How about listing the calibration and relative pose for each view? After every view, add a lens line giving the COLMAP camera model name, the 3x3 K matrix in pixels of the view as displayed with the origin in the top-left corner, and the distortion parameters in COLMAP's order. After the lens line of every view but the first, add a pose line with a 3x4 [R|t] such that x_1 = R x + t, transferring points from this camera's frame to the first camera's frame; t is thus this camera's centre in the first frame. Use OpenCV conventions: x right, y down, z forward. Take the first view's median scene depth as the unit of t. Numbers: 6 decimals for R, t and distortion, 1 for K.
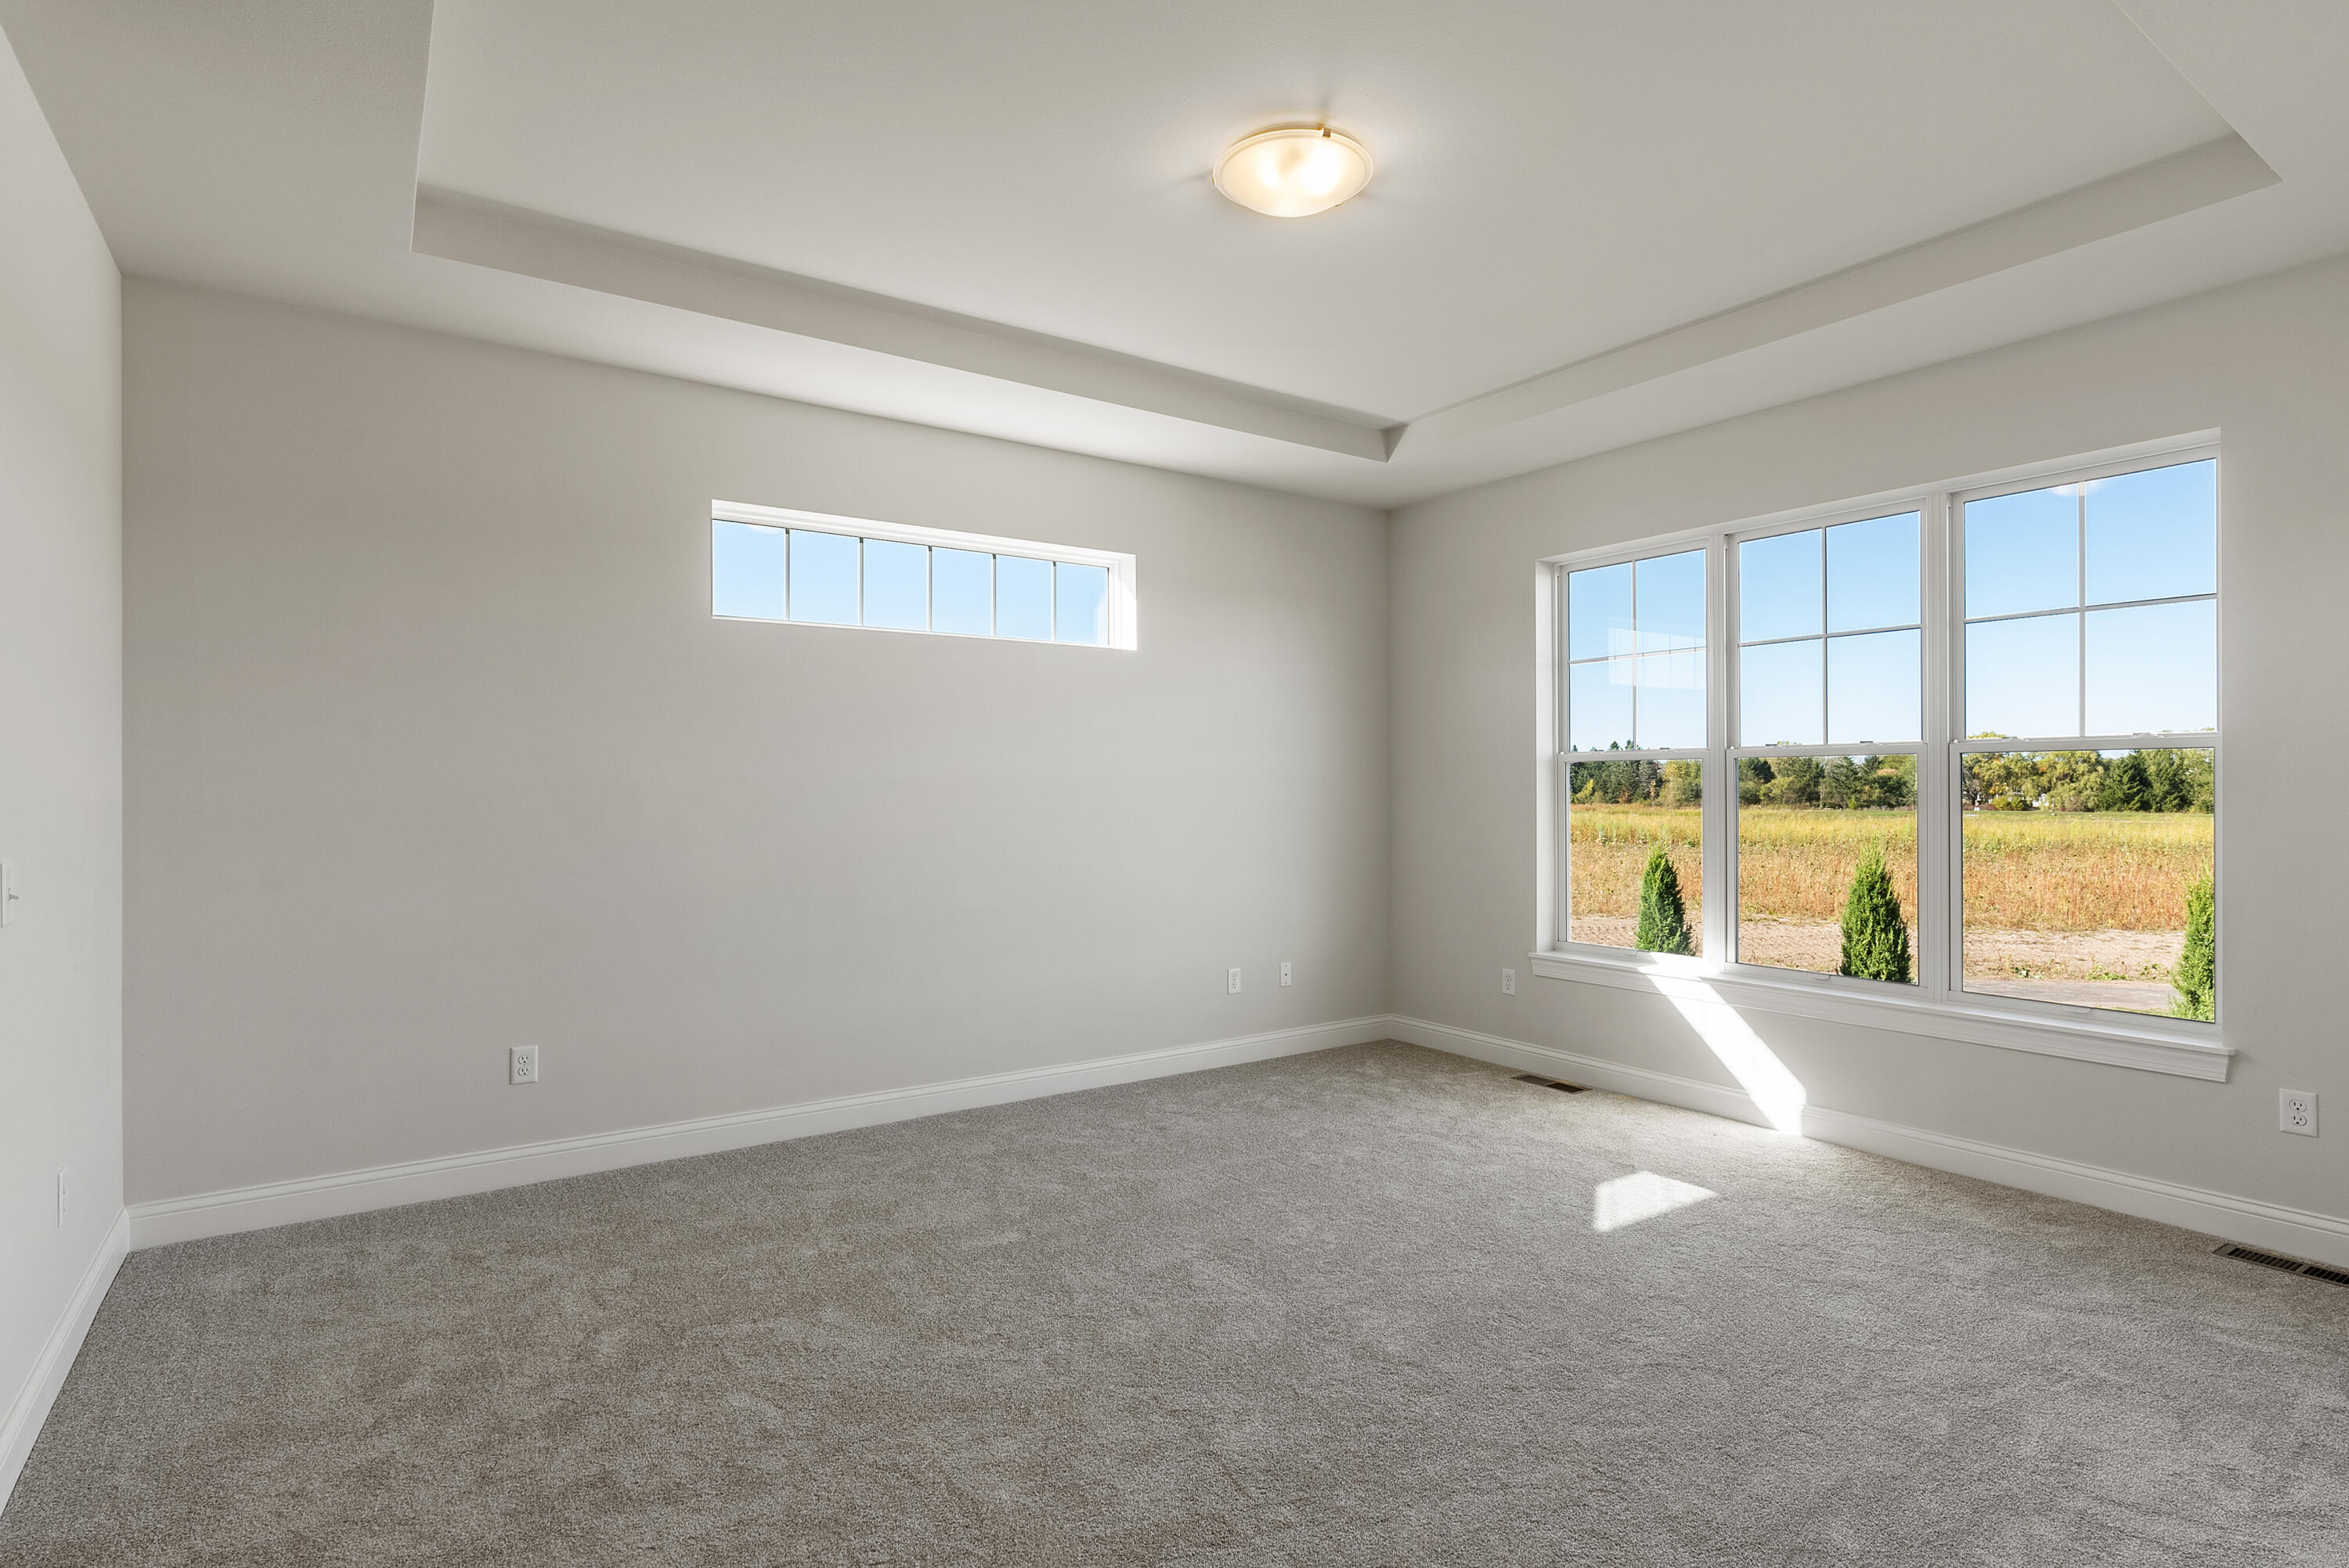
lens RADIAL K [[1177.0, 0, 1179.8], [0, 1177.0, 782.3], [0, 0, 1]] dist [-0.001447, -0.000062]
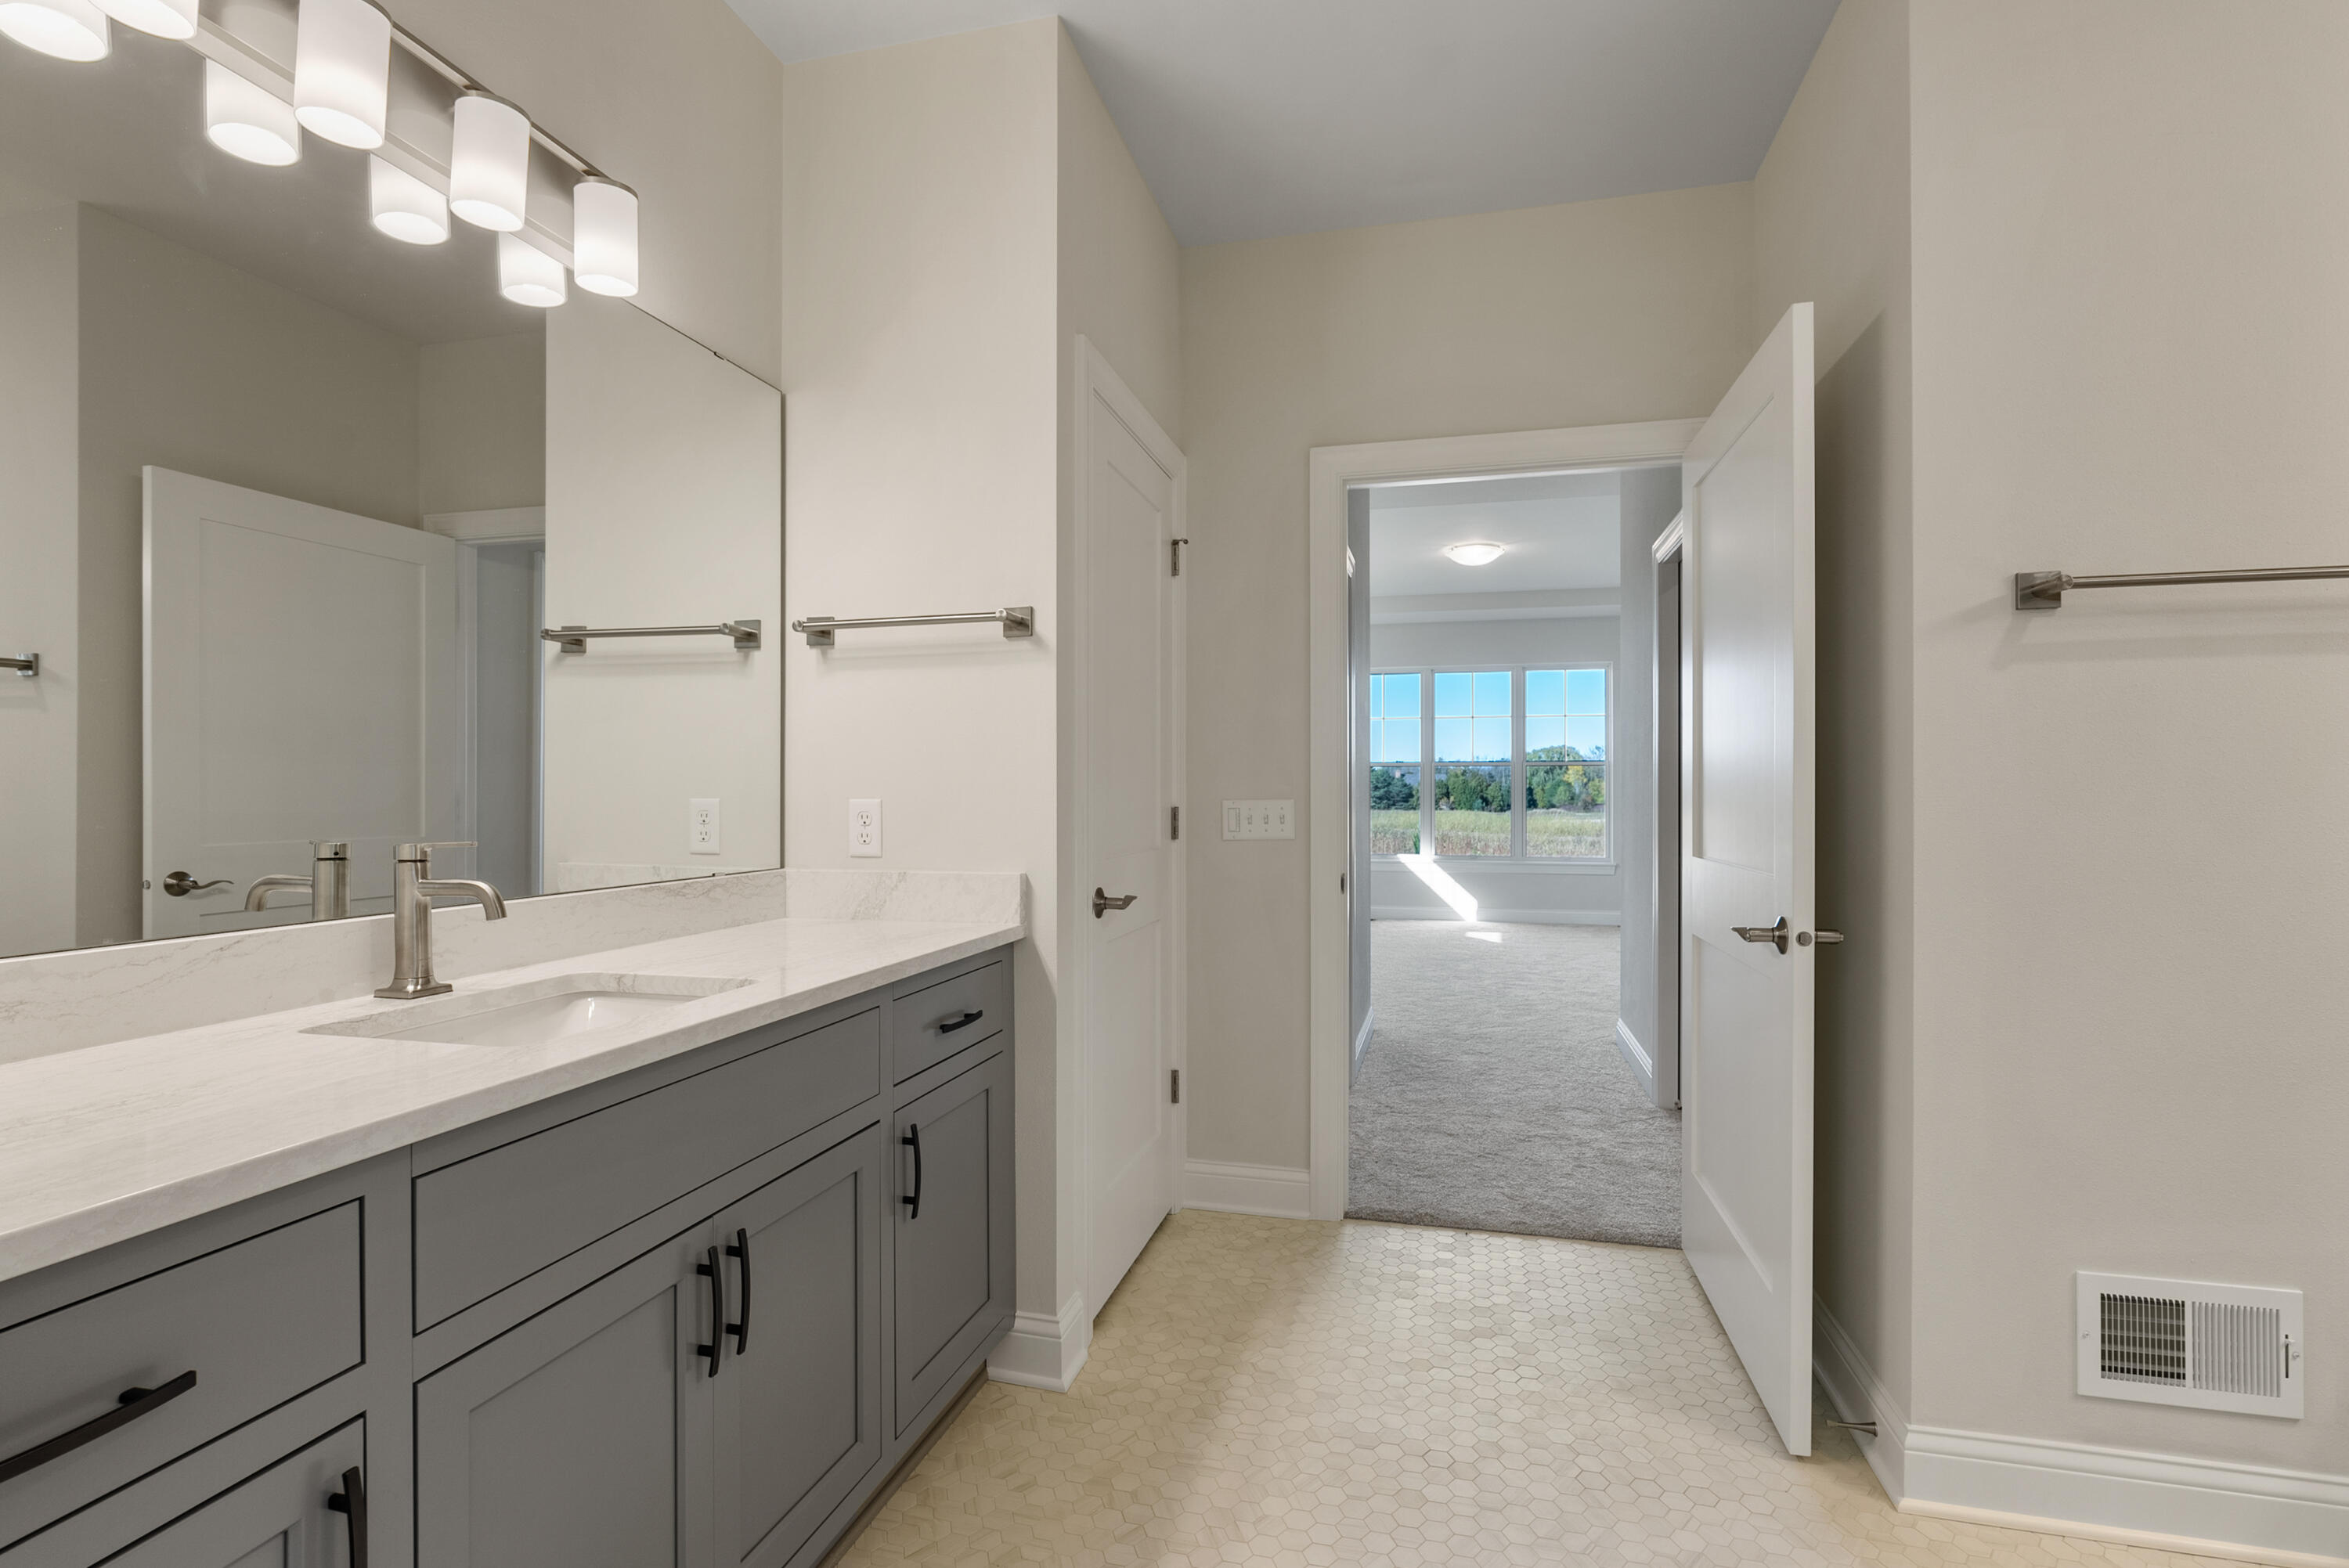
lens RADIAL K [[1115.7, 0, 1184.0], [0, 1115.7, 783.7], [0, 0, 1]] dist [0.001279, -0.000876]
pose [[0.759593, 0.007421, 0.650357, -1.361424], [0.000722, 0.999925, -0.012253, 0.040841], [-0.650399, 0.009777, 0.759530, -0.347231]]
